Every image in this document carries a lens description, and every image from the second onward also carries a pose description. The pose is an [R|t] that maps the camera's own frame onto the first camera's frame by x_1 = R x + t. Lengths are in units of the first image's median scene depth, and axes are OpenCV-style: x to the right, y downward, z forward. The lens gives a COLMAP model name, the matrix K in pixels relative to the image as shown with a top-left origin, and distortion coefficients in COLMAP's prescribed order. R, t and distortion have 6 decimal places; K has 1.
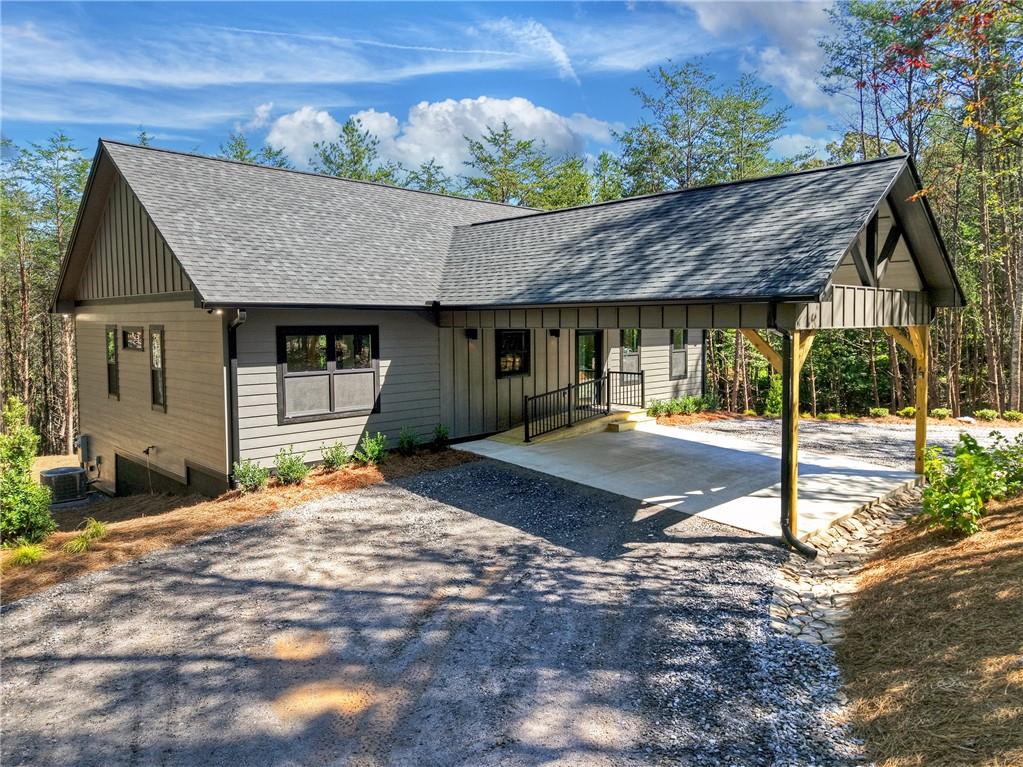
lens RADIAL K [[684.9, 0, 511.5], [0, 684.9, 383.5], [0, 0, 1]] dist [0.002983, -0.003960]
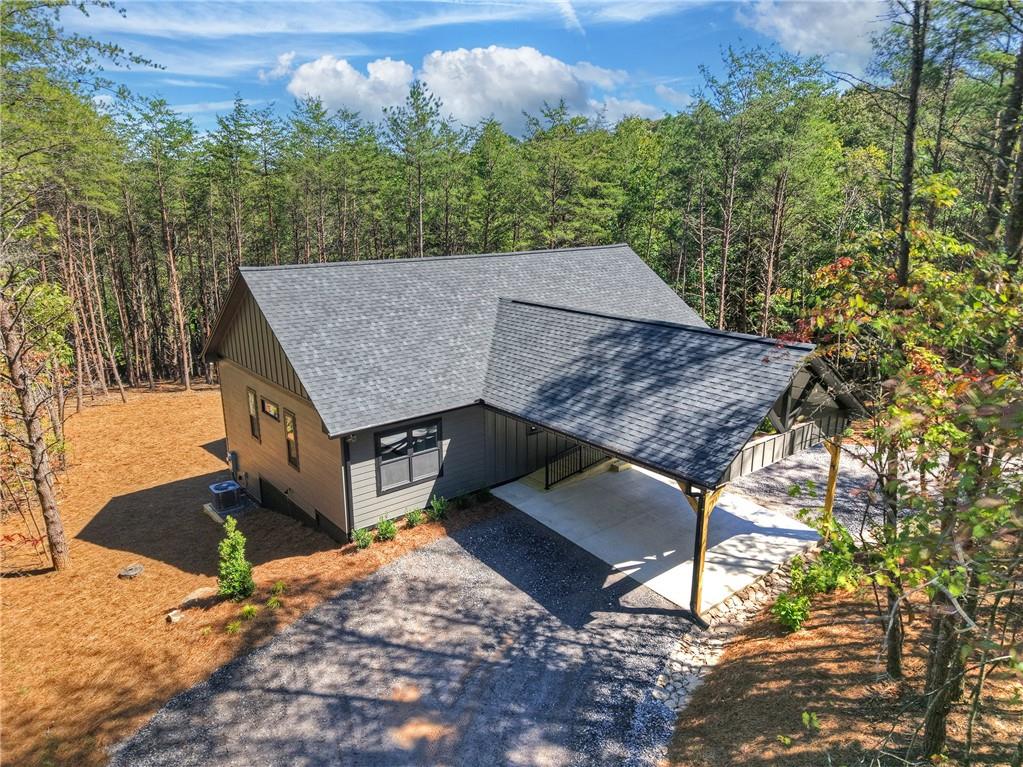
lens RADIAL K [[684.9, 0, 511.5], [0, 684.9, 383.5], [0, 0, 1]] dist [0.002983, -0.003960]
pose [[0.996650, 0.032465, -0.075063, 0.066681], [-0.018134, 0.982711, 0.184258, -0.516640], [0.079747, -0.182279, 0.980007, -0.452411]]
